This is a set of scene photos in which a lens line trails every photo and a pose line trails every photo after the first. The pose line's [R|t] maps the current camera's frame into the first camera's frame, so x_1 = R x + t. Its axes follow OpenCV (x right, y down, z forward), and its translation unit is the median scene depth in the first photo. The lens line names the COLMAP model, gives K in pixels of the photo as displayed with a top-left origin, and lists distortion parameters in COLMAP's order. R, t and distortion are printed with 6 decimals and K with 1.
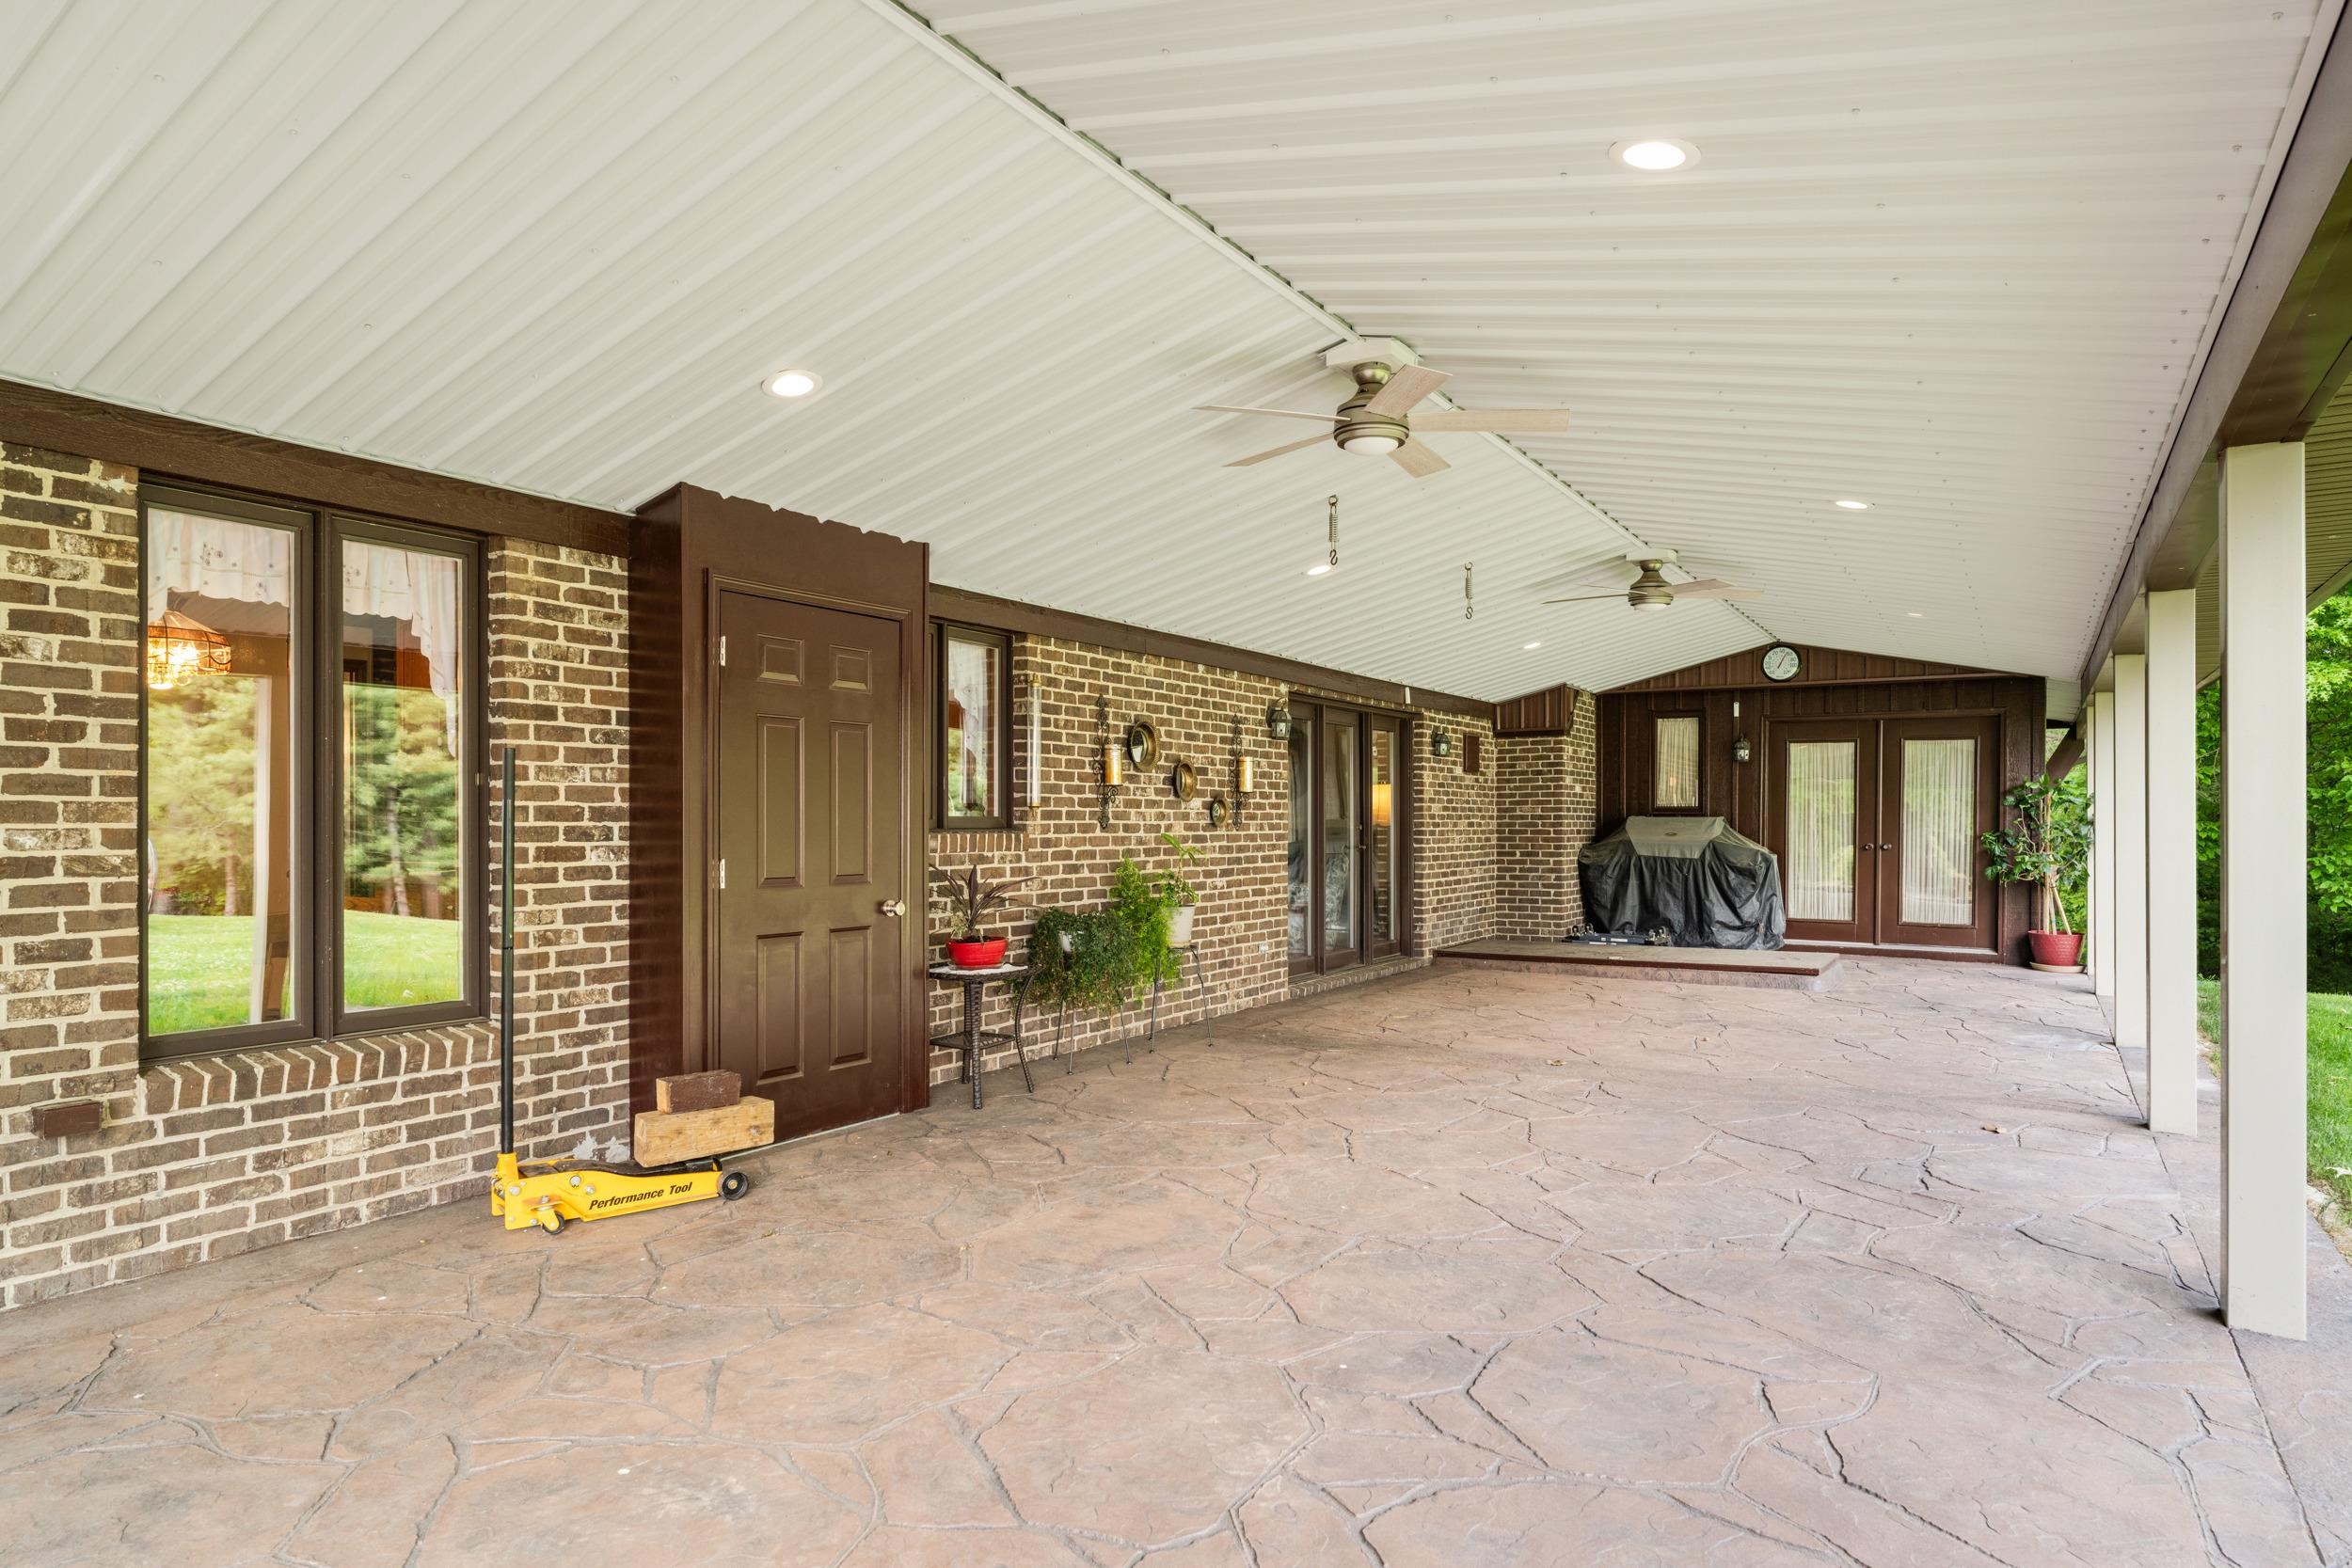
lens RADIAL K [[1369.0, 0, 1173.0], [0, 1369.0, 819.8], [0, 0, 1]] dist [-0.003872, -0.000605]
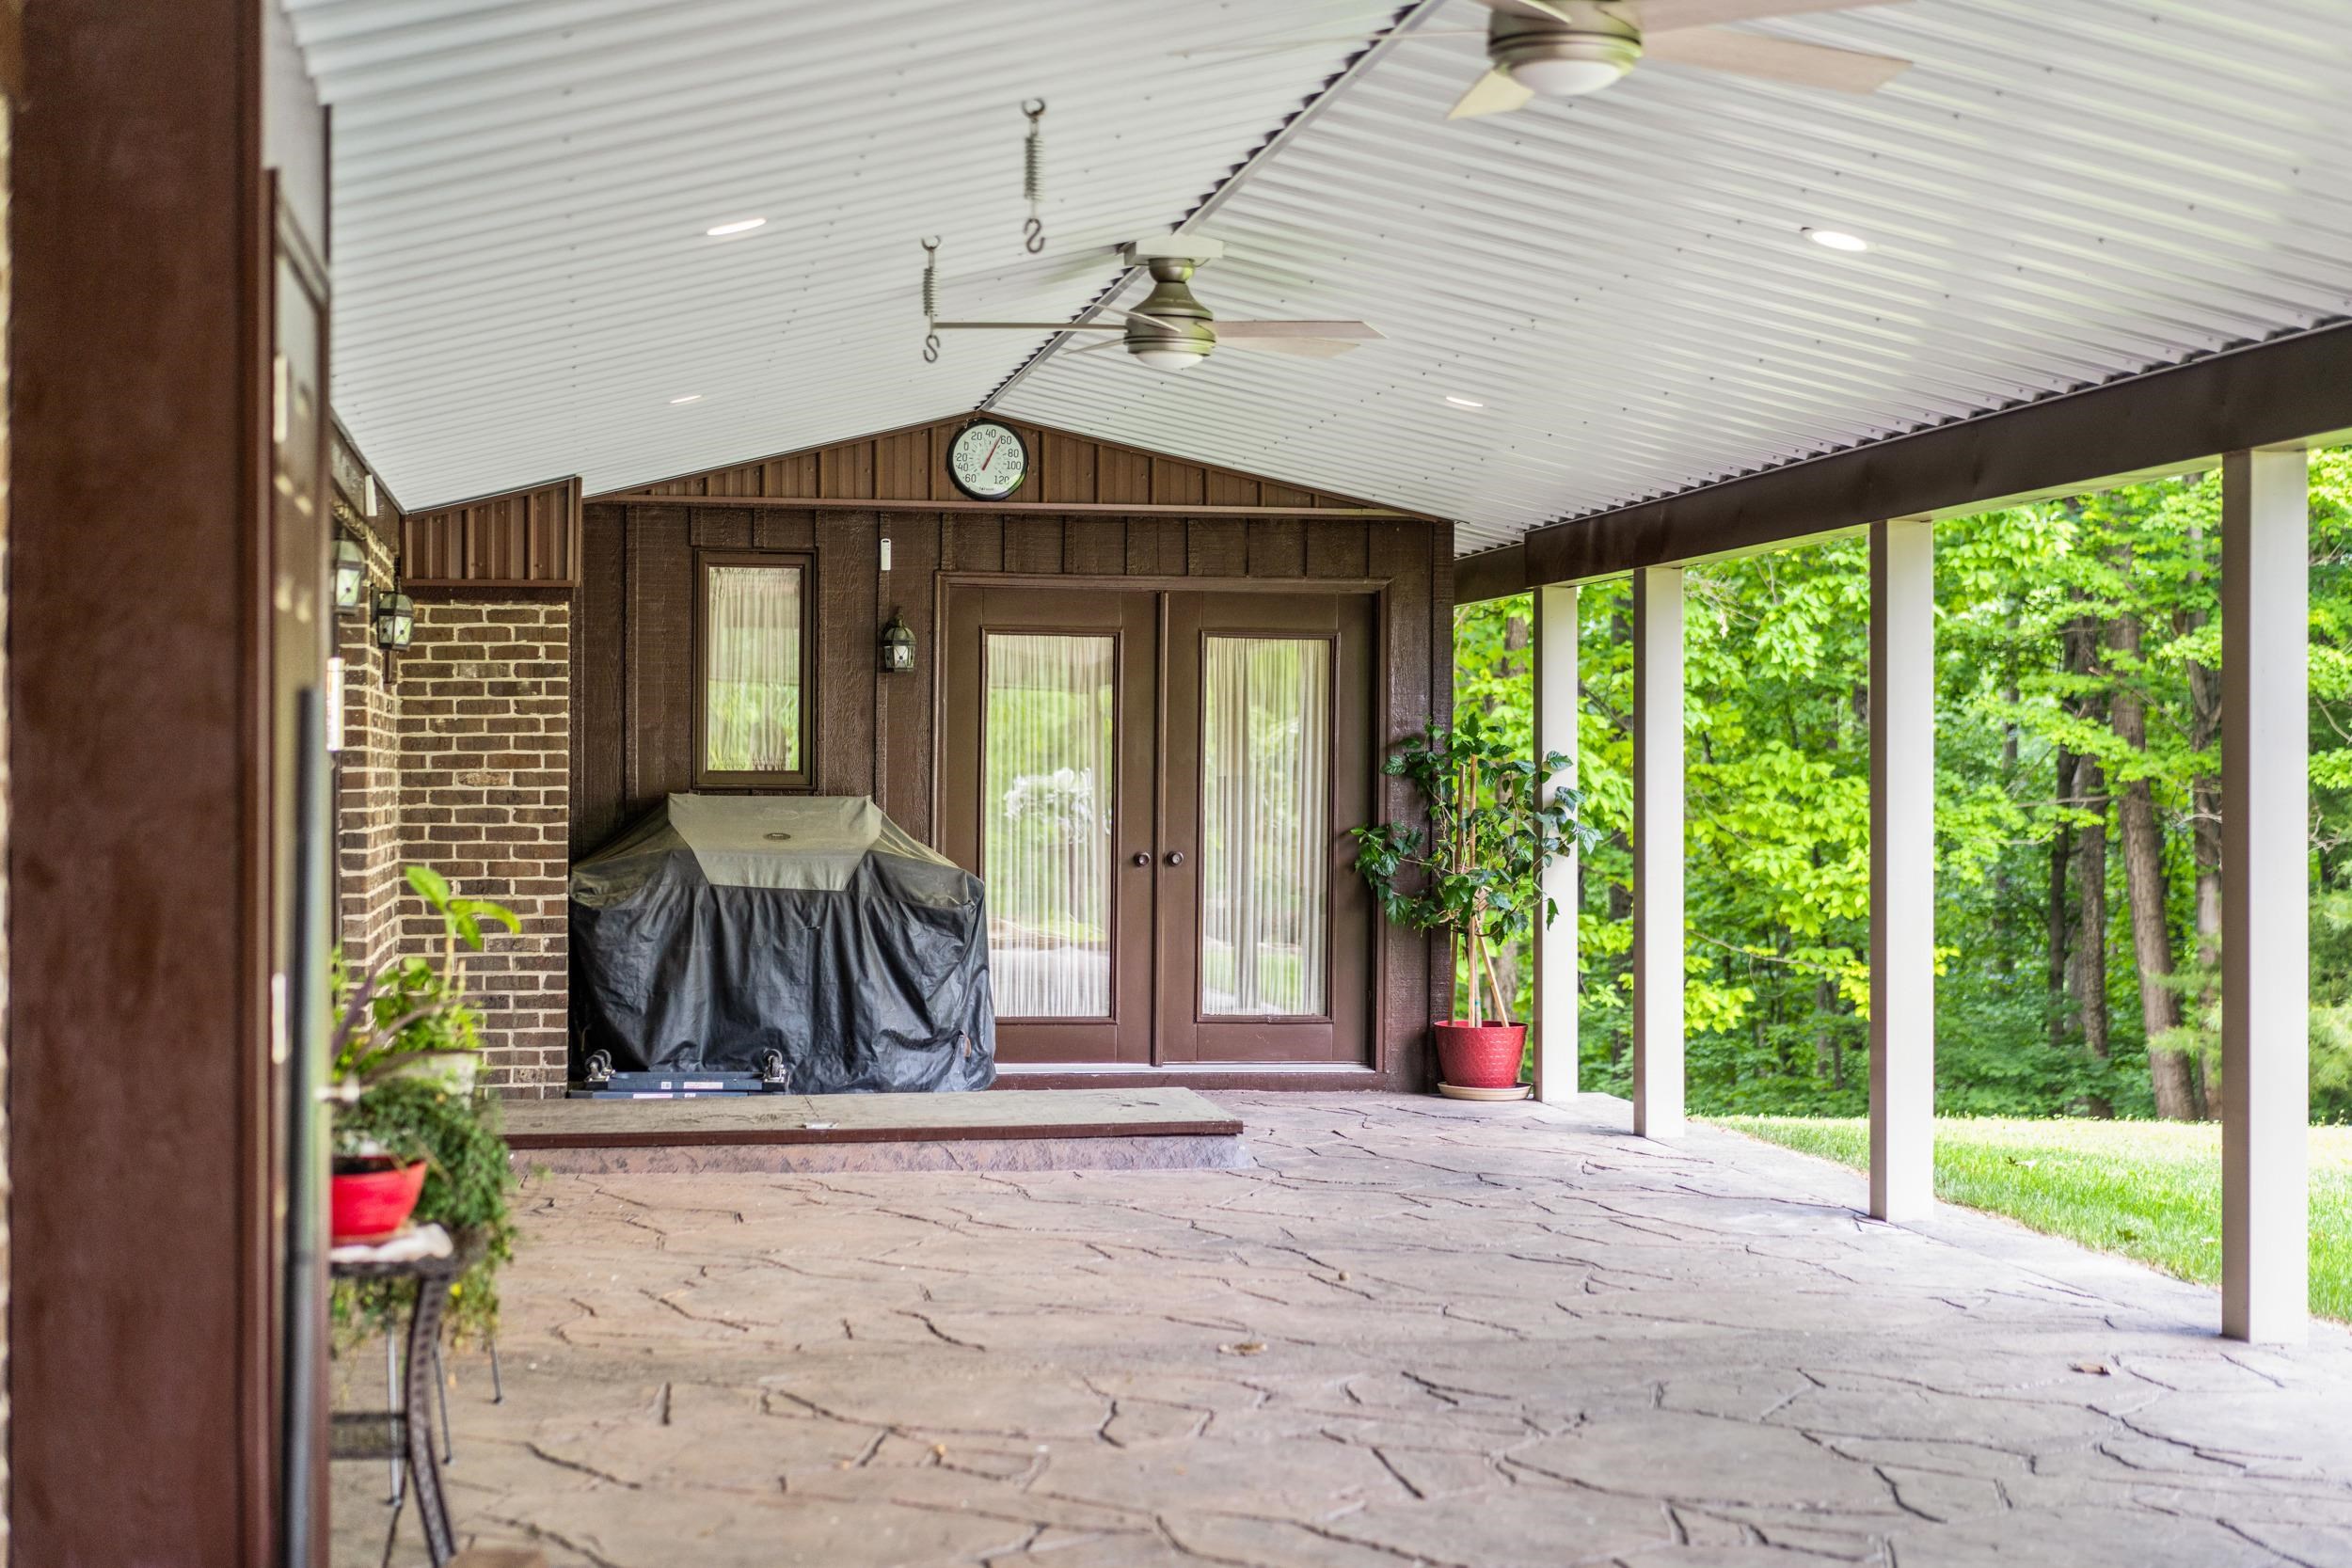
lens RADIAL K [[3621.4, 0, 1171.2], [0, 3621.4, 743.9], [0, 0, 1]] dist [0.004056, -0.116031]
pose [[0.750328, 0.007592, 0.661022, -0.309530], [-0.003555, 0.999966, -0.007450, -0.010667], [-0.661056, 0.003240, 0.750330, 0.052466]]
